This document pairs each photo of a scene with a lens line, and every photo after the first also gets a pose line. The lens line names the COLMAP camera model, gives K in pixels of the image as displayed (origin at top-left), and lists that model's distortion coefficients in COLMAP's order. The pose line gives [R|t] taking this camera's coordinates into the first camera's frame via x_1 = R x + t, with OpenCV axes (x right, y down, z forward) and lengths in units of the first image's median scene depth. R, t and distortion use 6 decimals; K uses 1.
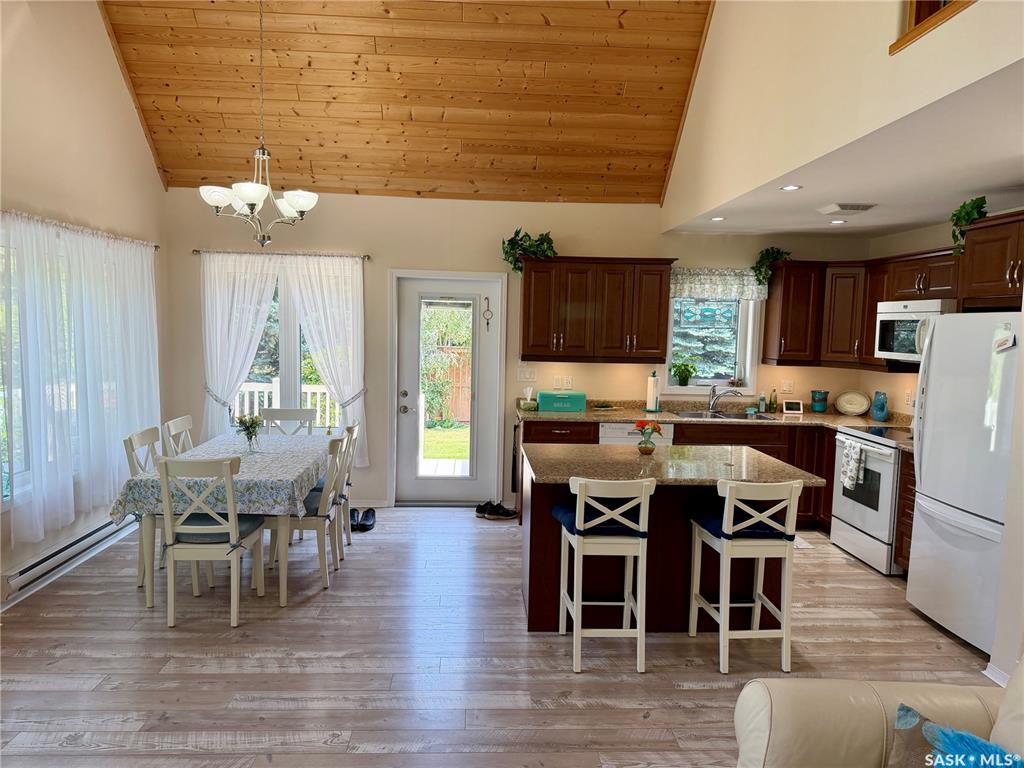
lens RADIAL K [[718.7, 0, 496.5], [0, 718.7, 380.8], [0, 0, 1]] dist [0.131051, -0.215764]
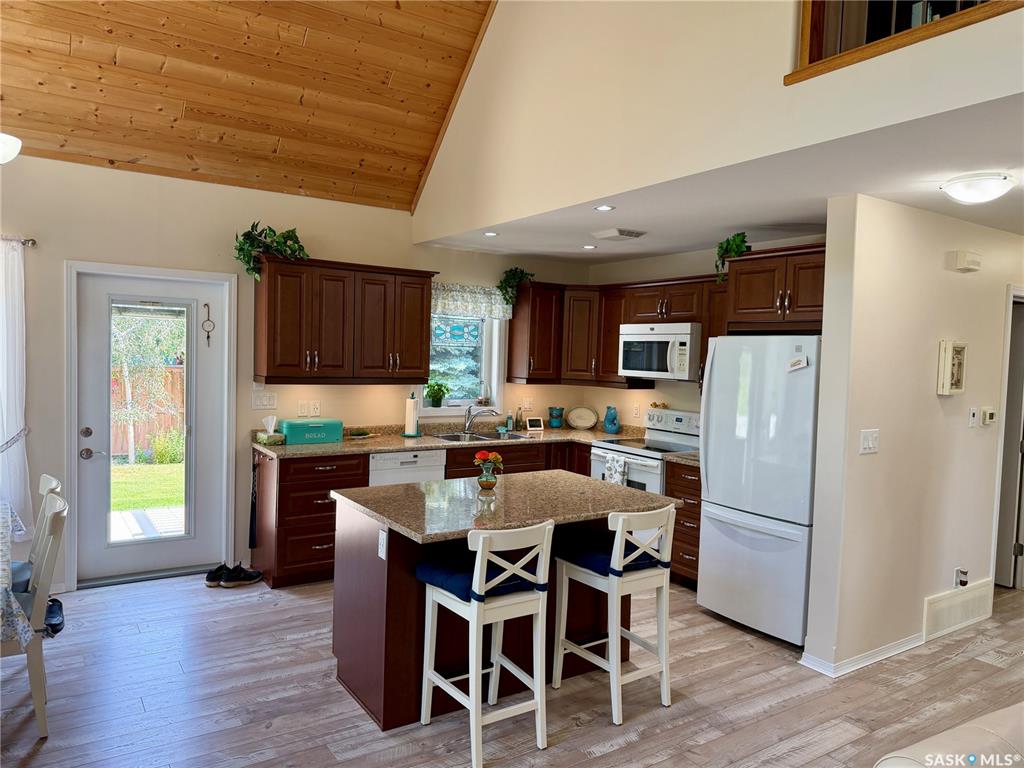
lens RADIAL K [[718.7, 0, 496.5], [0, 718.7, 380.8], [0, 0, 1]] dist [0.131051, -0.215764]
pose [[0.856627, -0.017280, 0.515646, -0.167851], [0.028226, 0.999512, -0.013396, -0.013370], [-0.515163, 0.026030, 0.856697, 0.165414]]
